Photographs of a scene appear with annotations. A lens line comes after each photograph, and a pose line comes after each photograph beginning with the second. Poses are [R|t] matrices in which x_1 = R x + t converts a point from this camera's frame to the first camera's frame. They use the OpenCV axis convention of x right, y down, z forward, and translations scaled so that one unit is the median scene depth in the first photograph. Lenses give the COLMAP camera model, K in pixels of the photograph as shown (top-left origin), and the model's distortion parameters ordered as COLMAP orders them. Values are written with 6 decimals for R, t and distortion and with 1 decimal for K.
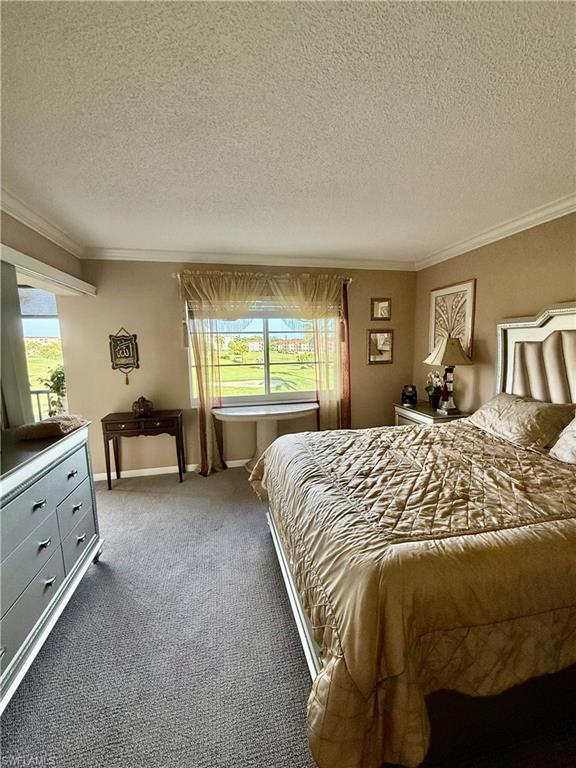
lens RADIAL K [[305.3, 0, 288.5], [0, 305.3, 381.4], [0, 0, 1]] dist [-0.001472, 0.000283]
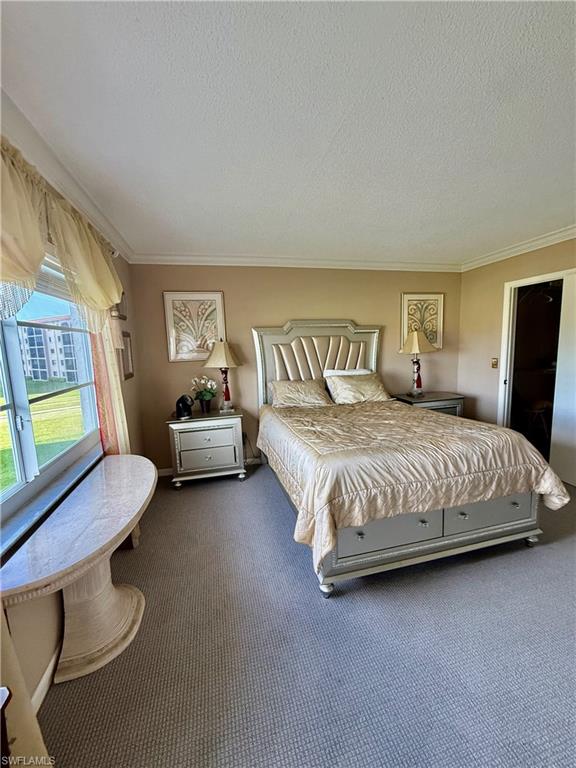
lens RADIAL K [[311.0, 0, 288.5], [0, 311.0, 371.5], [0, 0, 1]] dist [-0.000043, 0.000069]
pose [[-0.032376, -0.060129, 0.997665, -0.565602], [0.166023, 0.983997, 0.064693, -0.072353], [-0.985590, 0.167730, -0.021875, 0.803613]]
